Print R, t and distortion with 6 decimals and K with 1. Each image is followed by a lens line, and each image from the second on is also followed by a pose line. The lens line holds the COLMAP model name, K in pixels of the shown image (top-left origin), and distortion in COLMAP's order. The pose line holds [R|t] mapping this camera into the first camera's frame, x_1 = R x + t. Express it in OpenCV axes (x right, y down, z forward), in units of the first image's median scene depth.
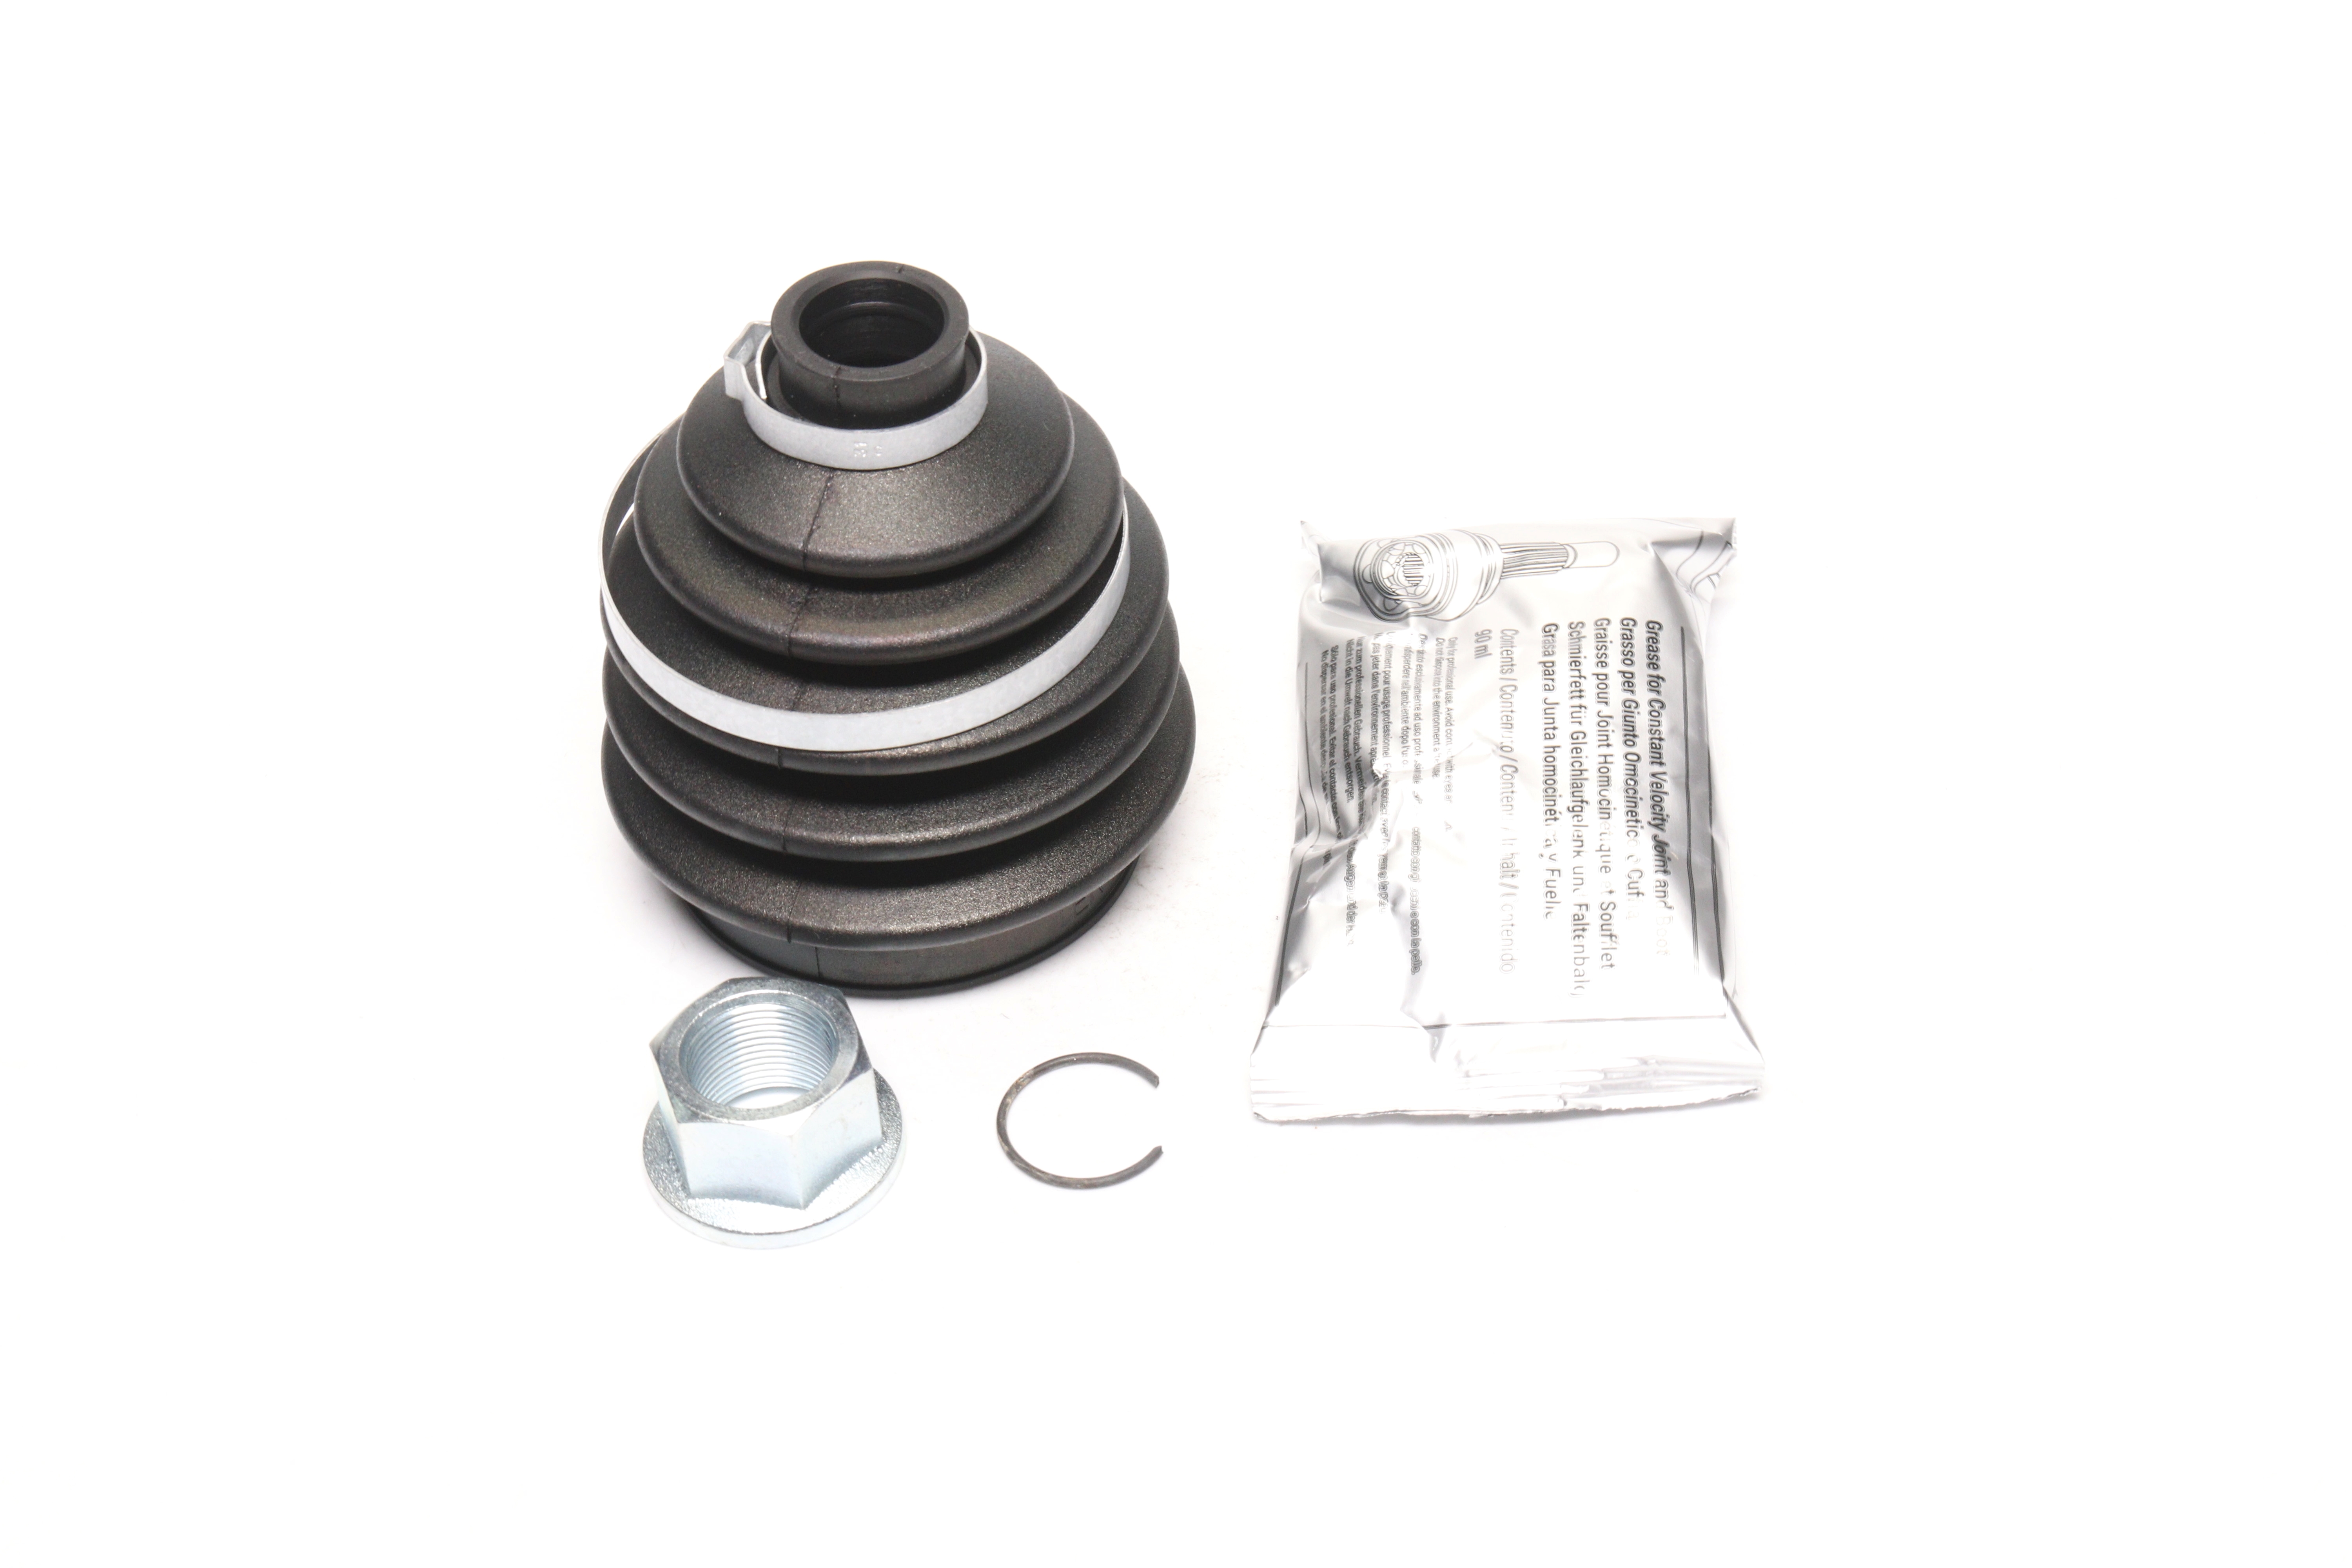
lens RADIAL K [[4953.2, 0, 1176.0], [0, 4953.2, 784.0], [0, 0, 1]] dist [-0.022566, -0.080469]
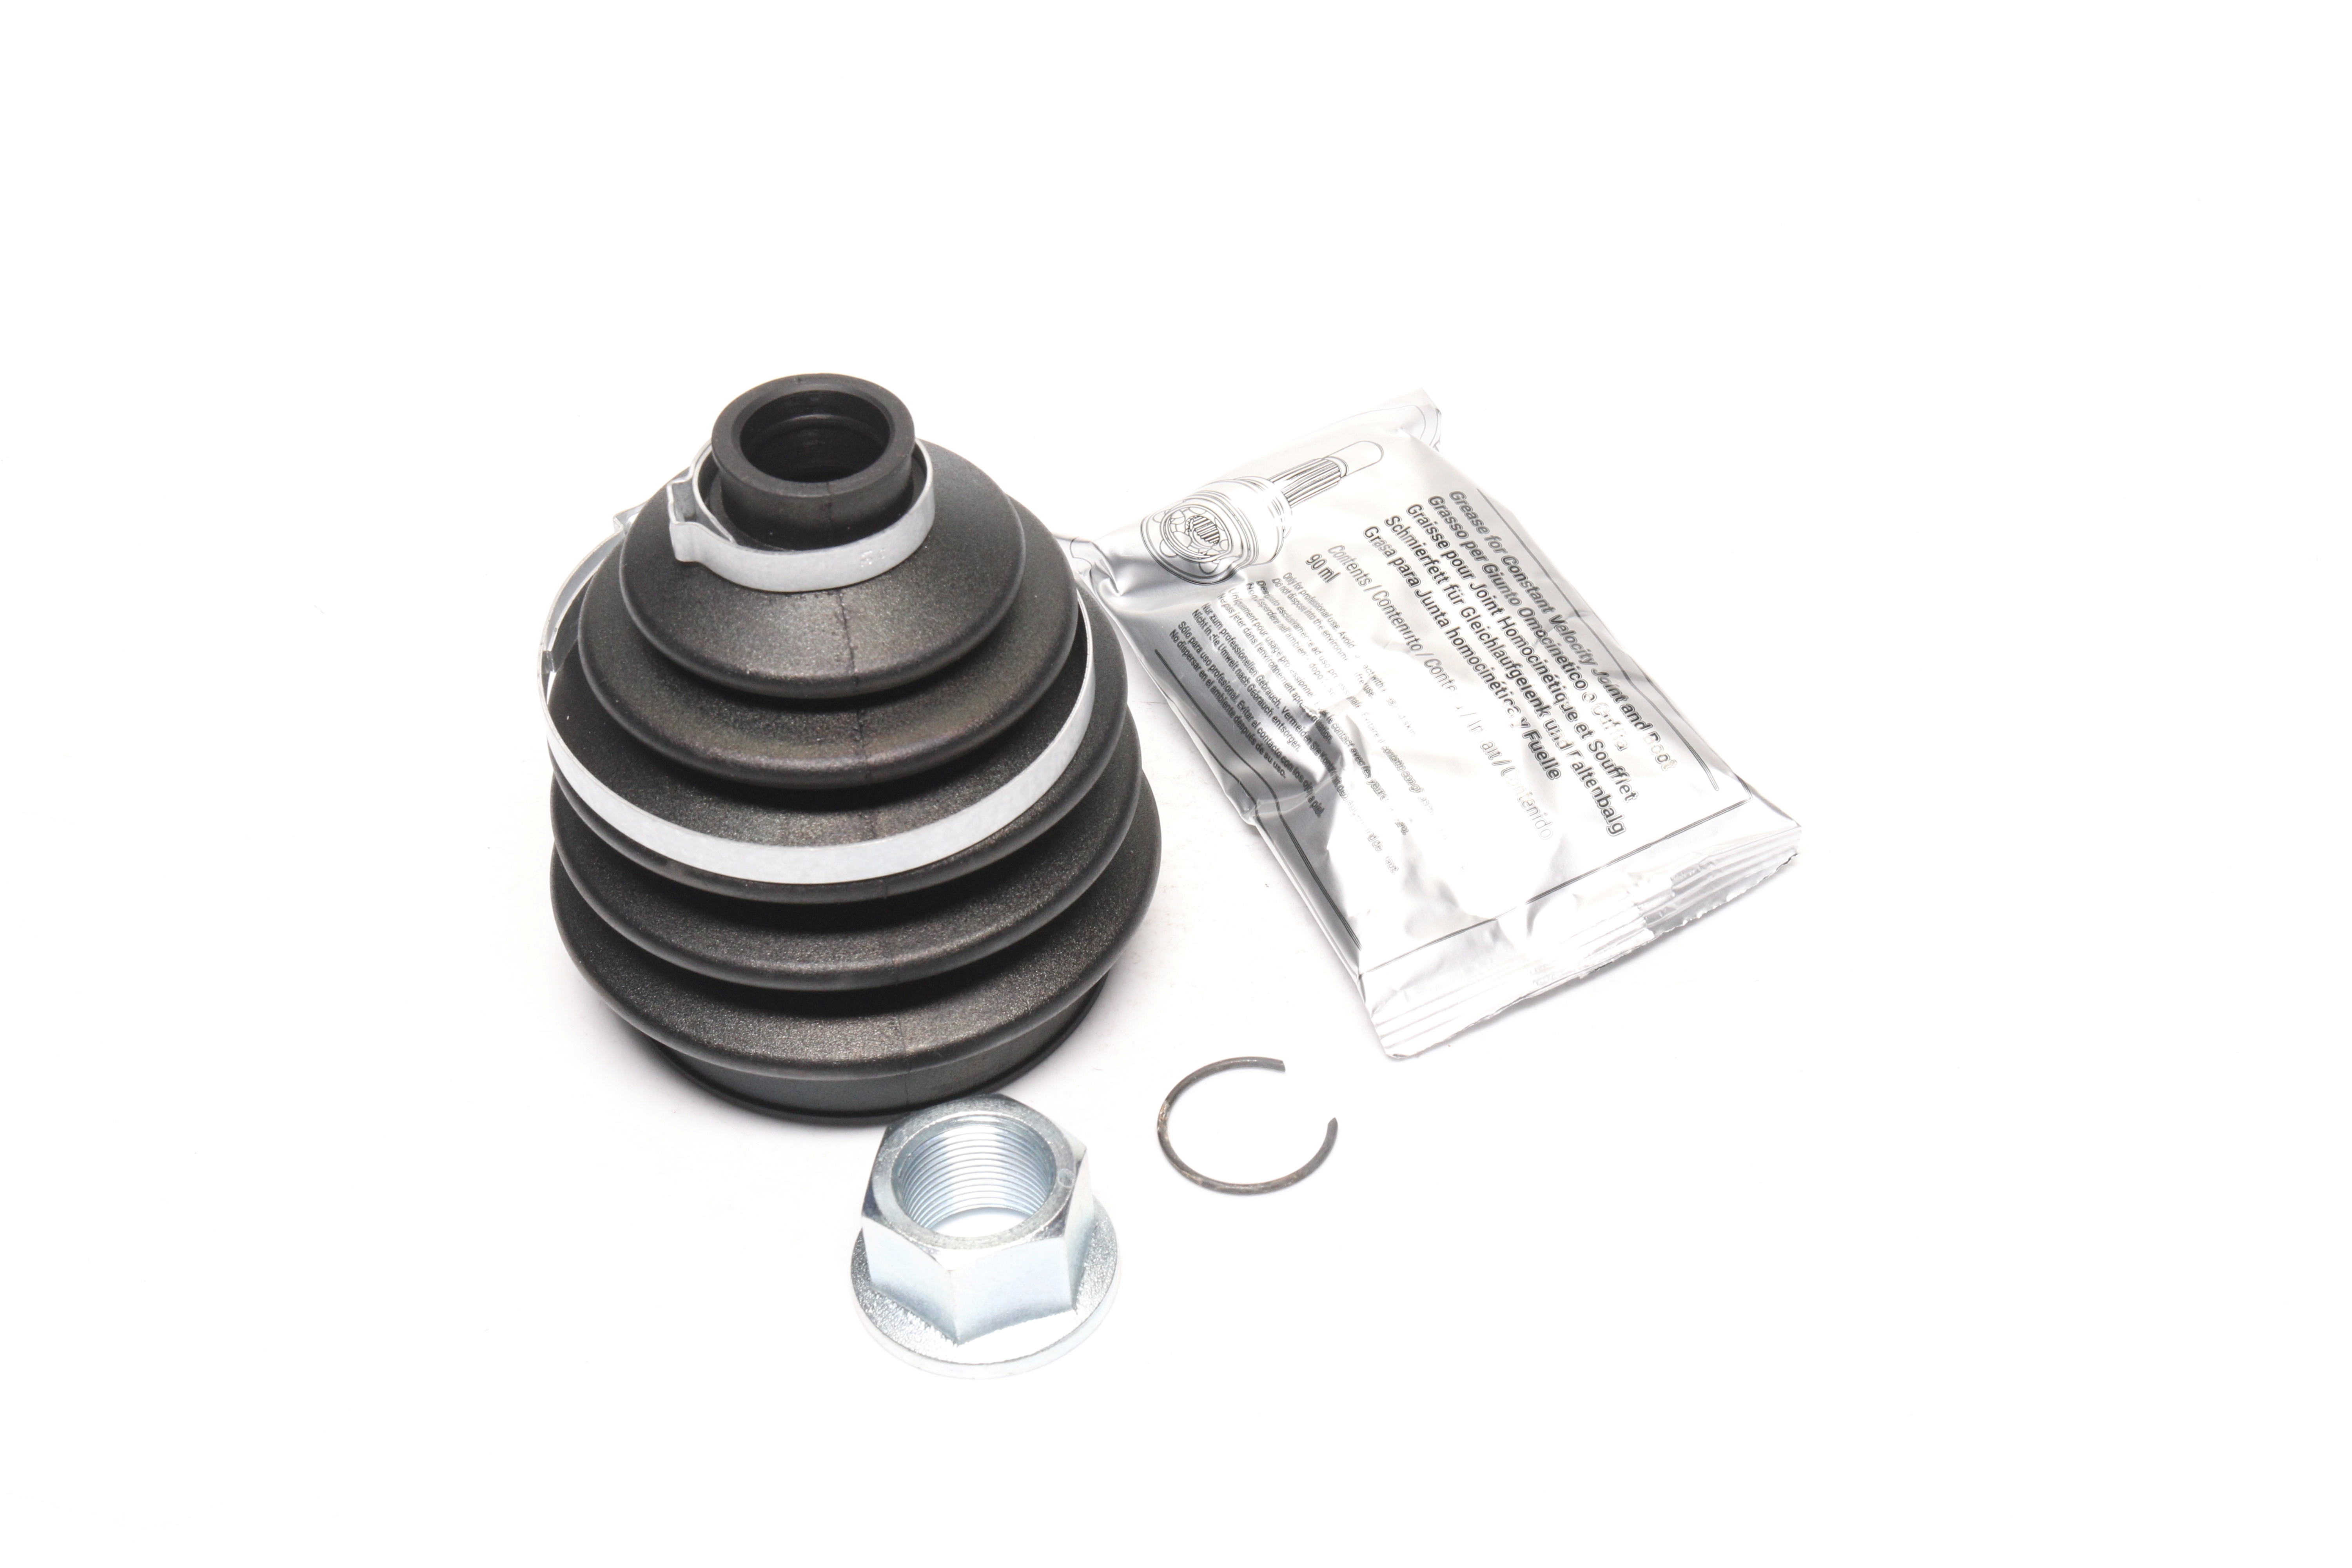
lens RADIAL K [[4953.2, 0, 1176.0], [0, 4953.2, 784.0], [0, 0, 1]] dist [-0.022566, -0.080469]
pose [[0.859446, -0.350231, 0.372411, -0.366824], [0.357807, 0.932395, 0.051122, -0.050863], [-0.365139, 0.089315, 0.926659, 0.072685]]
